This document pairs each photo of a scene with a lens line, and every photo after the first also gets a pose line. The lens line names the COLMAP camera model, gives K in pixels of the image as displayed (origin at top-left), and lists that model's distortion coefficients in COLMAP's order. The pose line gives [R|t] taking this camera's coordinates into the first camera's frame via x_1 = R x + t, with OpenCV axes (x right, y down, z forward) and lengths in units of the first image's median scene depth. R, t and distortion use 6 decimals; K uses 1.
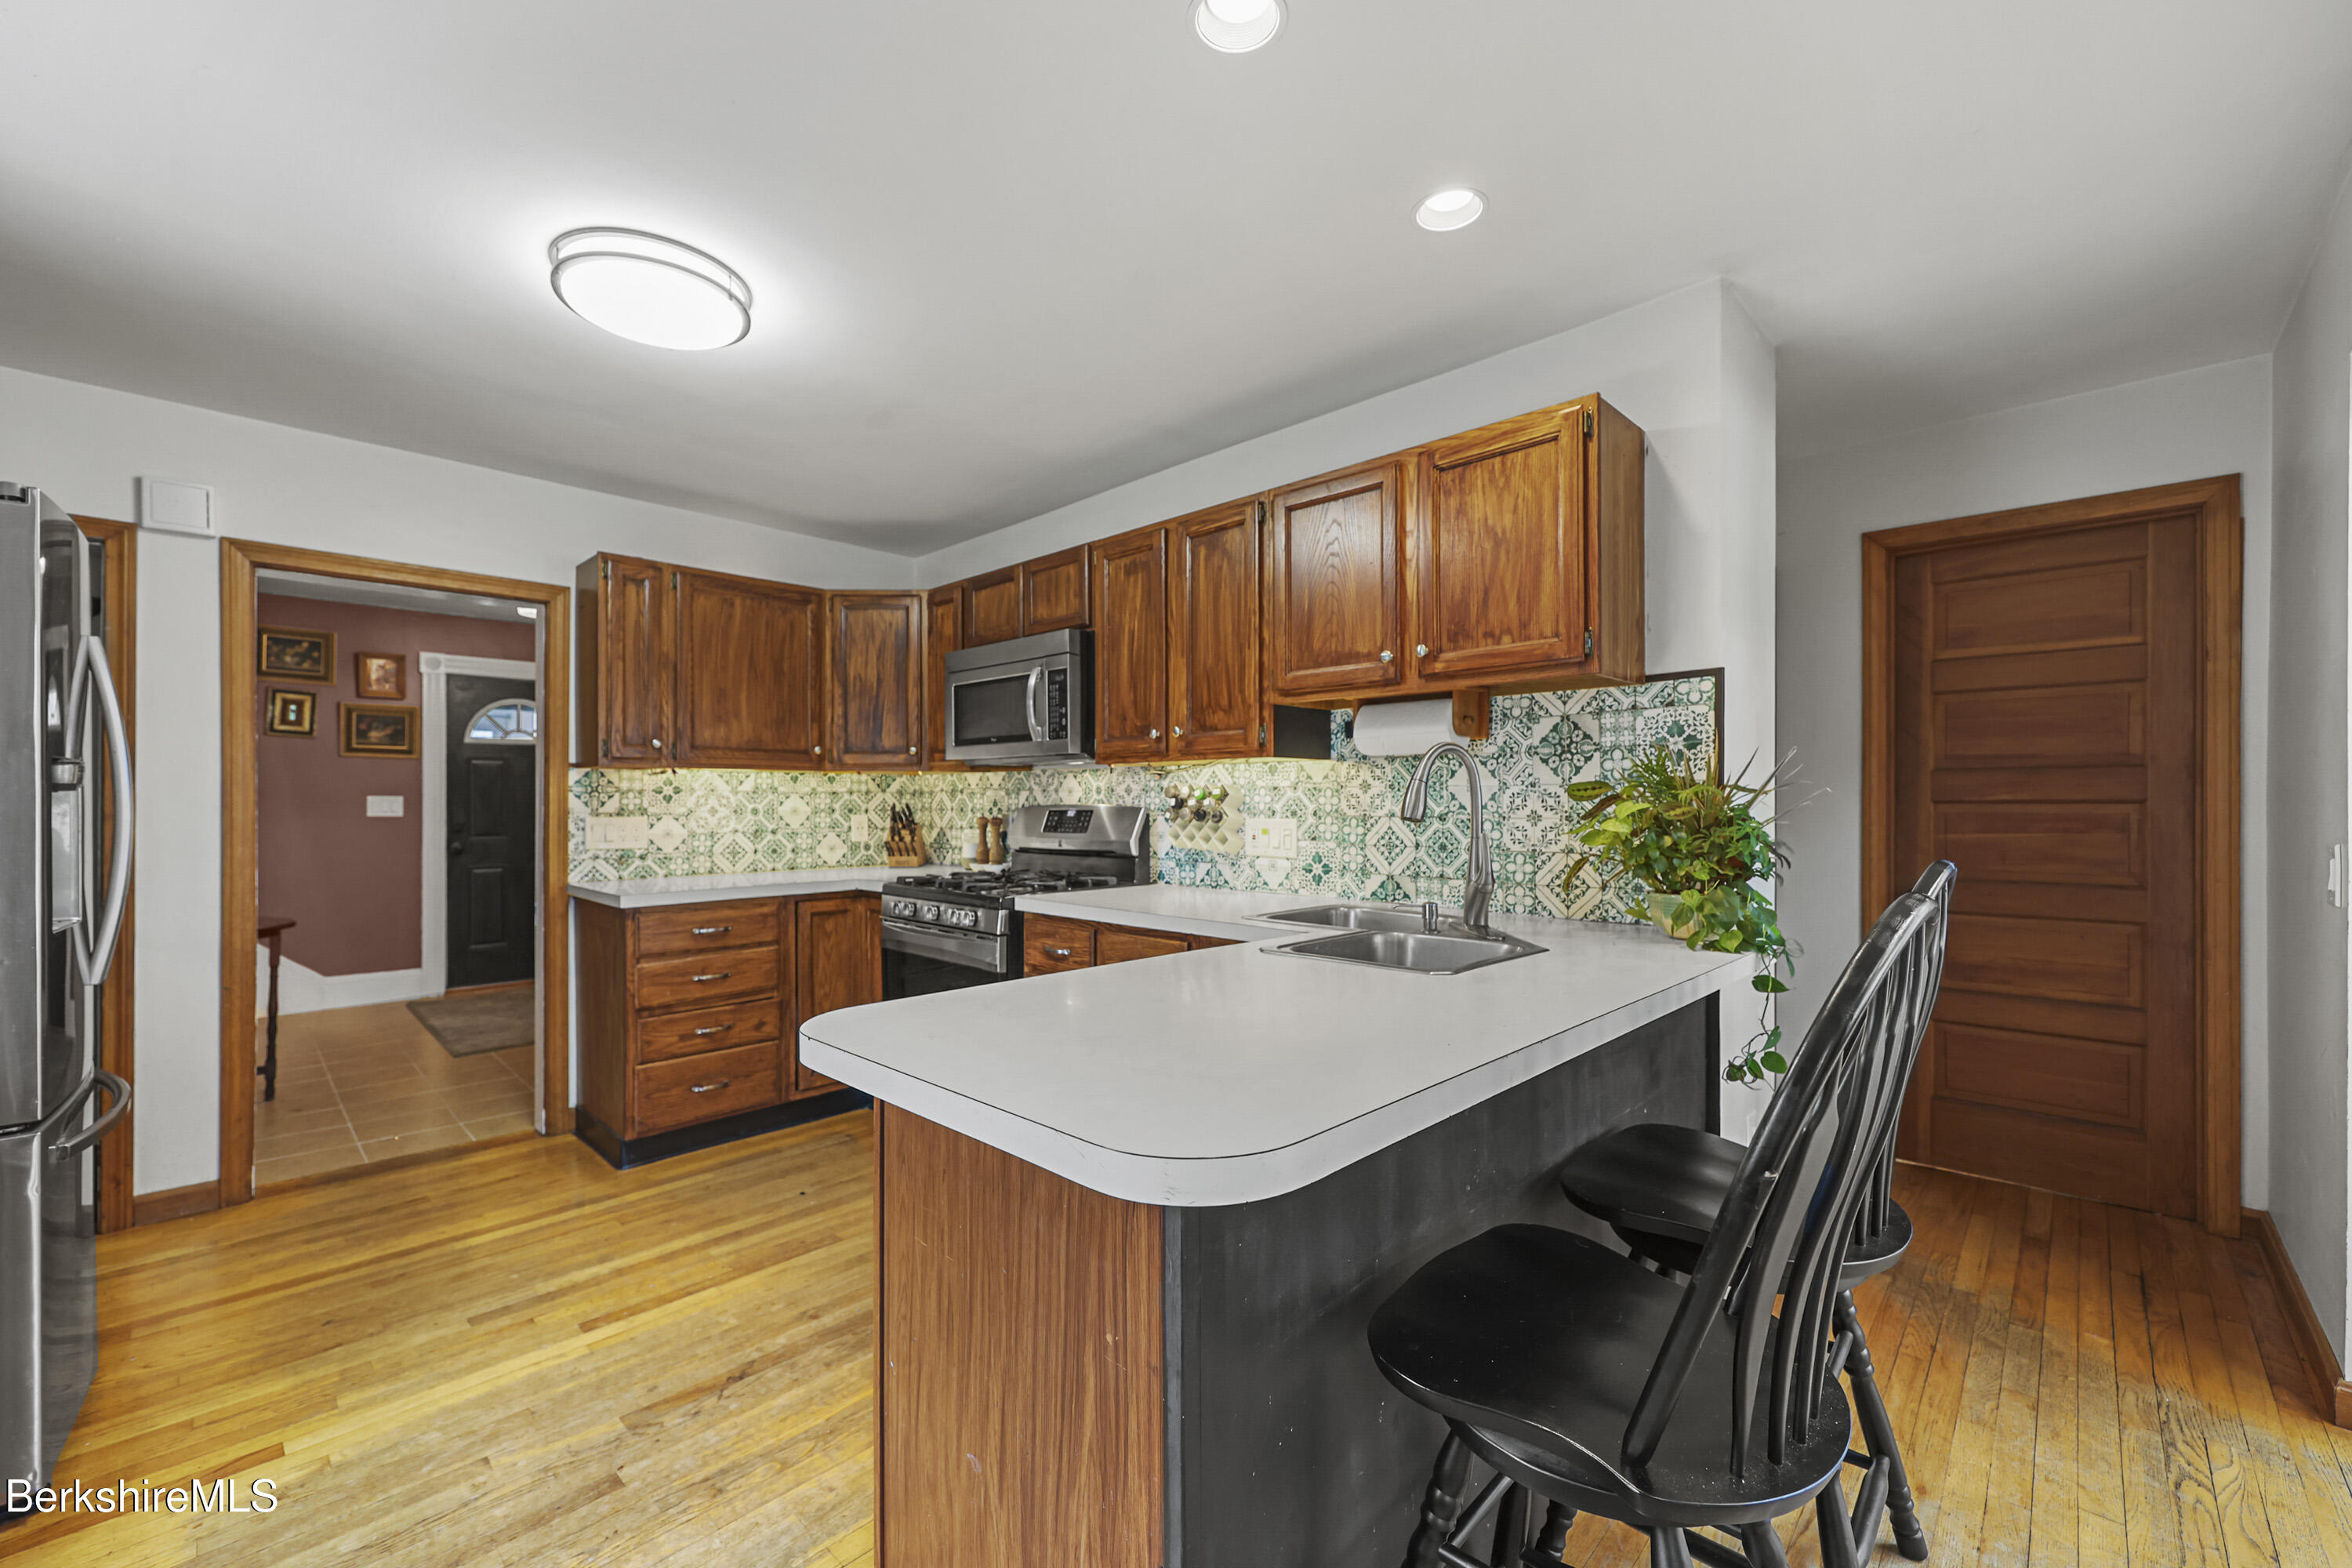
lens RADIAL K [[944.1, 0, 1176.1], [0, 944.1, 794.8], [0, 0, 1]] dist [0.000306, -0.000347]
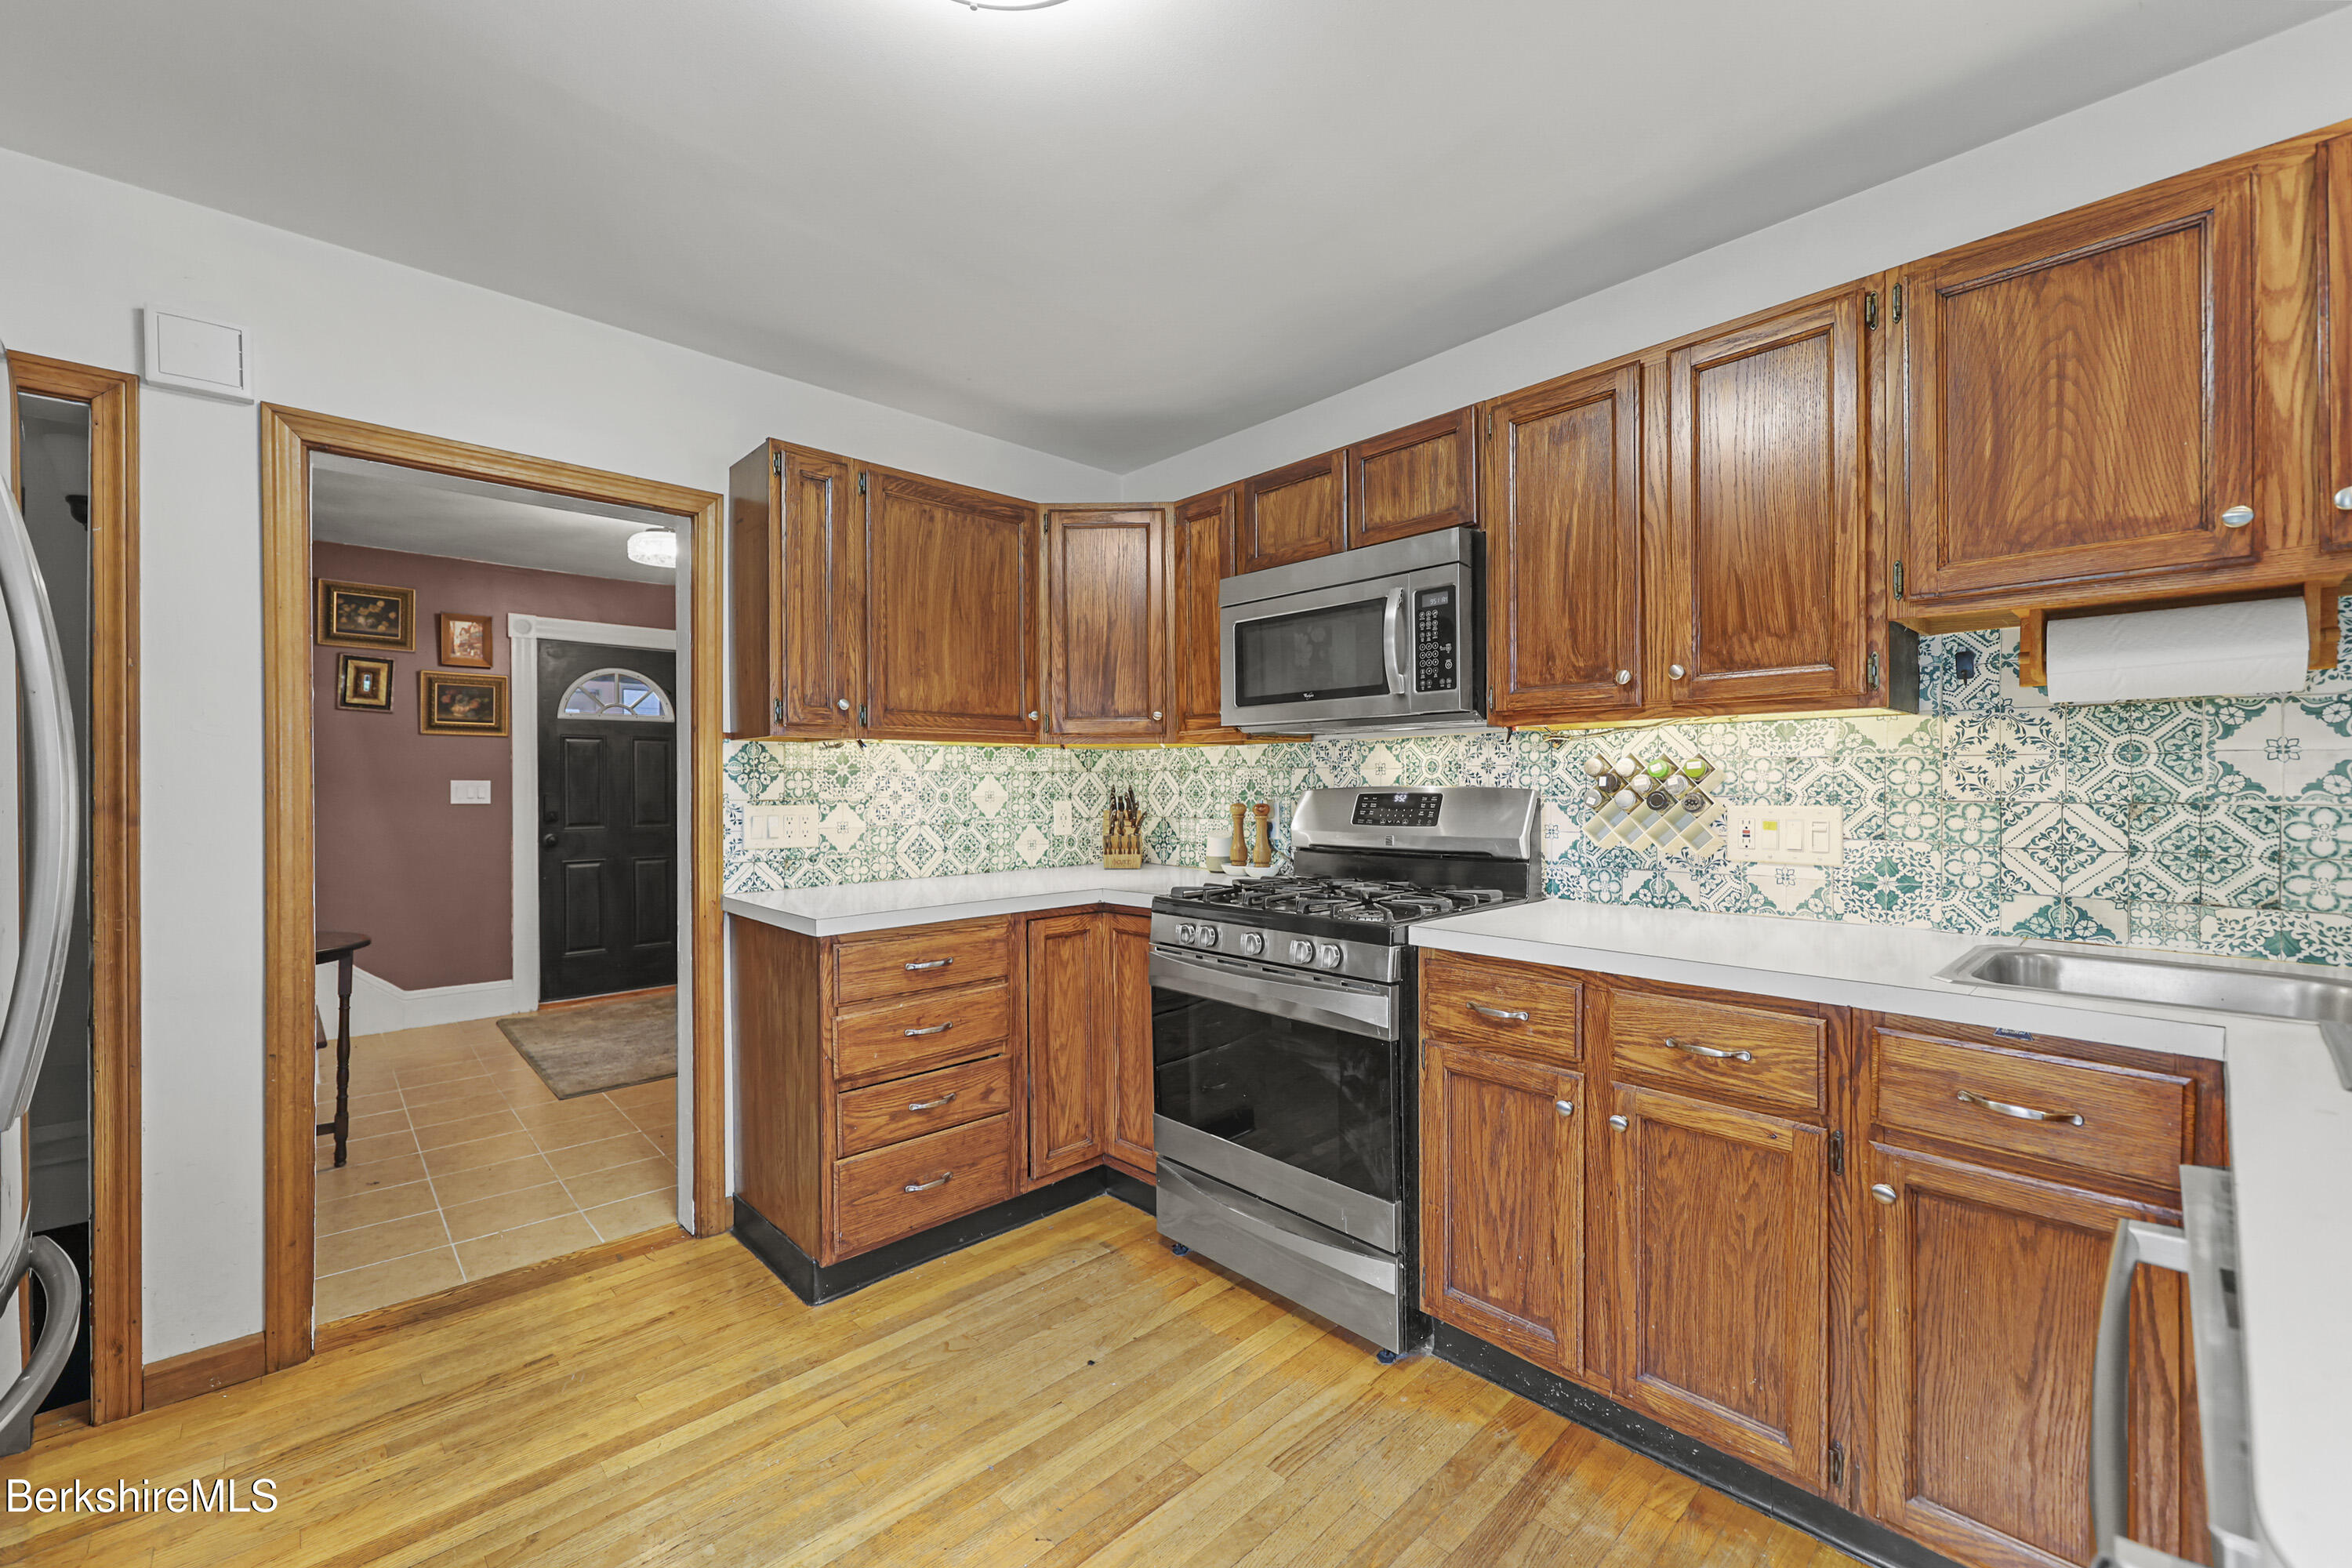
lens RADIAL K [[944.1, 0, 1175.7], [0, 944.1, 780.4], [0, 0, 1]] dist [0.000306, -0.000347]
pose [[0.998914, -0.004448, -0.046378, -0.267532], [0.004571, 0.999986, 0.002560, 0.003487], [0.046366, -0.002769, 0.998921, 0.291680]]
